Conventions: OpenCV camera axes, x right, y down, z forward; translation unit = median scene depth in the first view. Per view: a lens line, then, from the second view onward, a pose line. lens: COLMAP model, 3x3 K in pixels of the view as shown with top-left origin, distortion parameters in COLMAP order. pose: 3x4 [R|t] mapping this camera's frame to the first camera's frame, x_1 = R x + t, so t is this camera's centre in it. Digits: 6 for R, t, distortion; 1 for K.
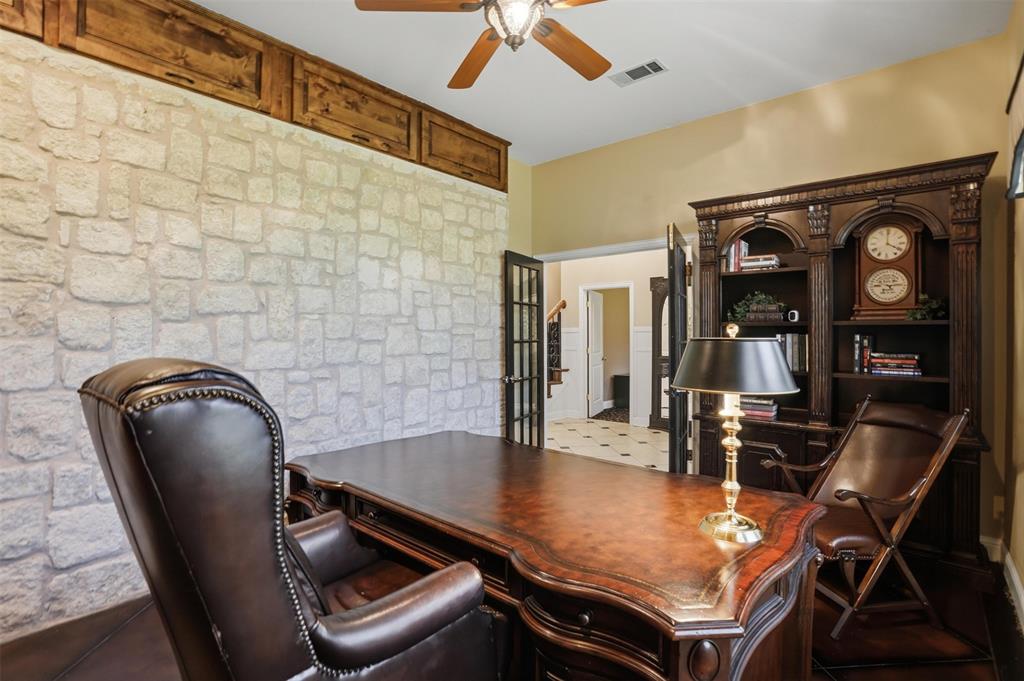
lens RADIAL K [[479.6, 0, 516.6], [0, 479.6, 341.8], [0, 0, 1]] dist [-0.070889, 0.028486]
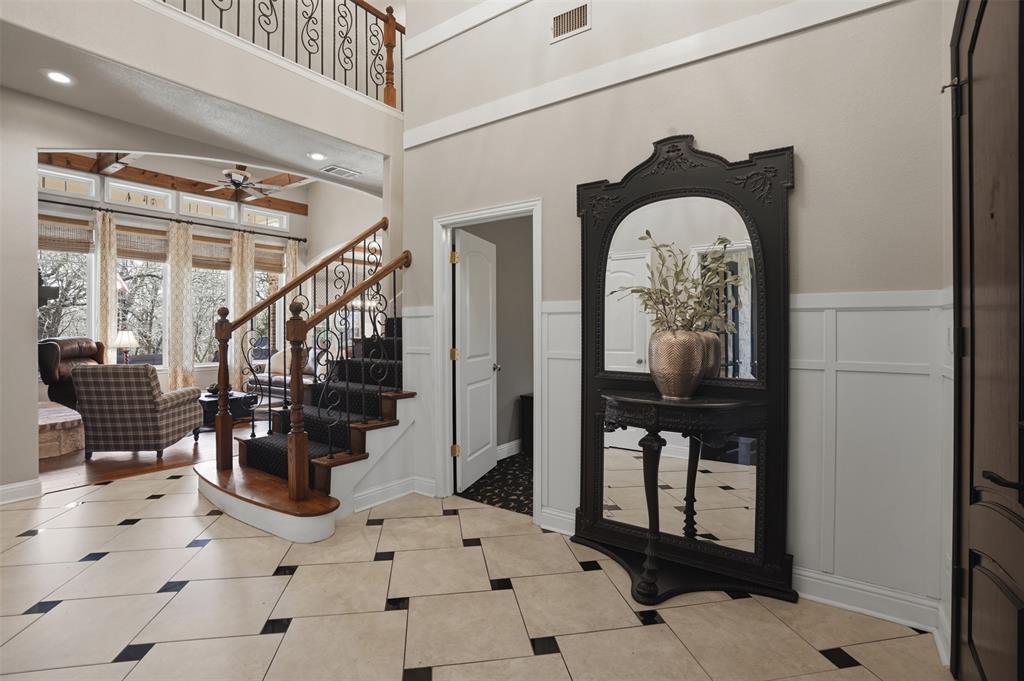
lens RADIAL K [[499.4, 0, 510.0], [0, 499.4, 329.3], [0, 0, 1]] dist [-0.075818, 0.034743]
pose [[0.994137, -0.000060, 0.108132, 0.150974], [0.001180, 0.999946, -0.010293, -0.001628], [-0.108125, 0.010360, 0.994083, 0.492465]]
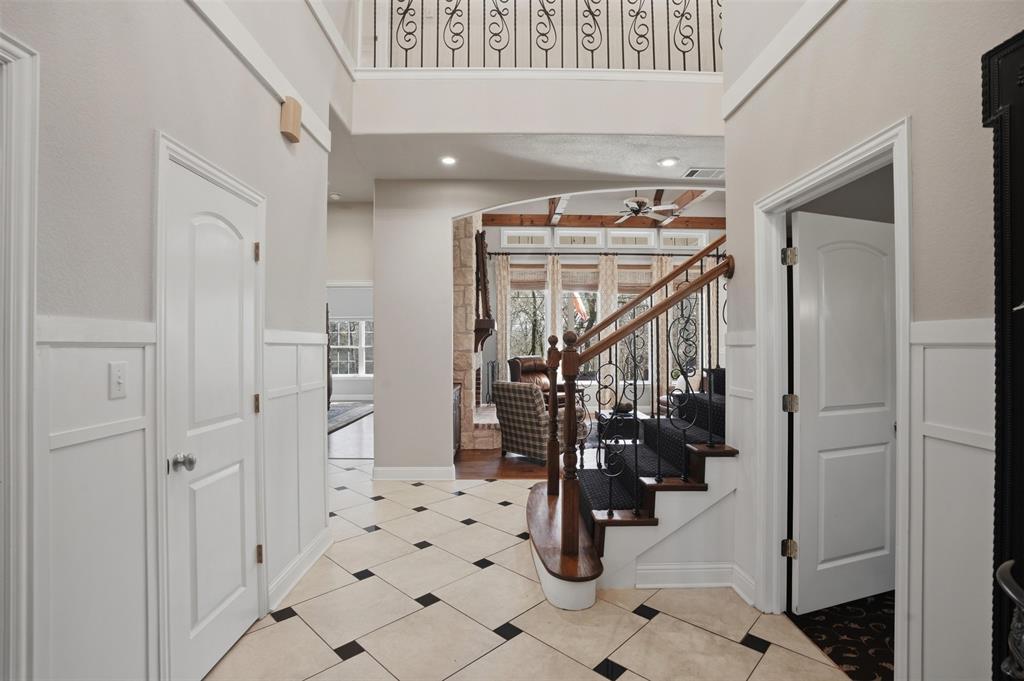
lens RADIAL K [[479.6, 0, 516.6], [0, 479.6, 341.8], [0, 0, 1]] dist [-0.070889, 0.028486]
pose [[0.674433, -0.001447, -0.738335, 0.257033], [-0.010213, 0.999884, -0.011289, -0.016942], [0.738266, 0.015154, 0.674340, 0.653421]]
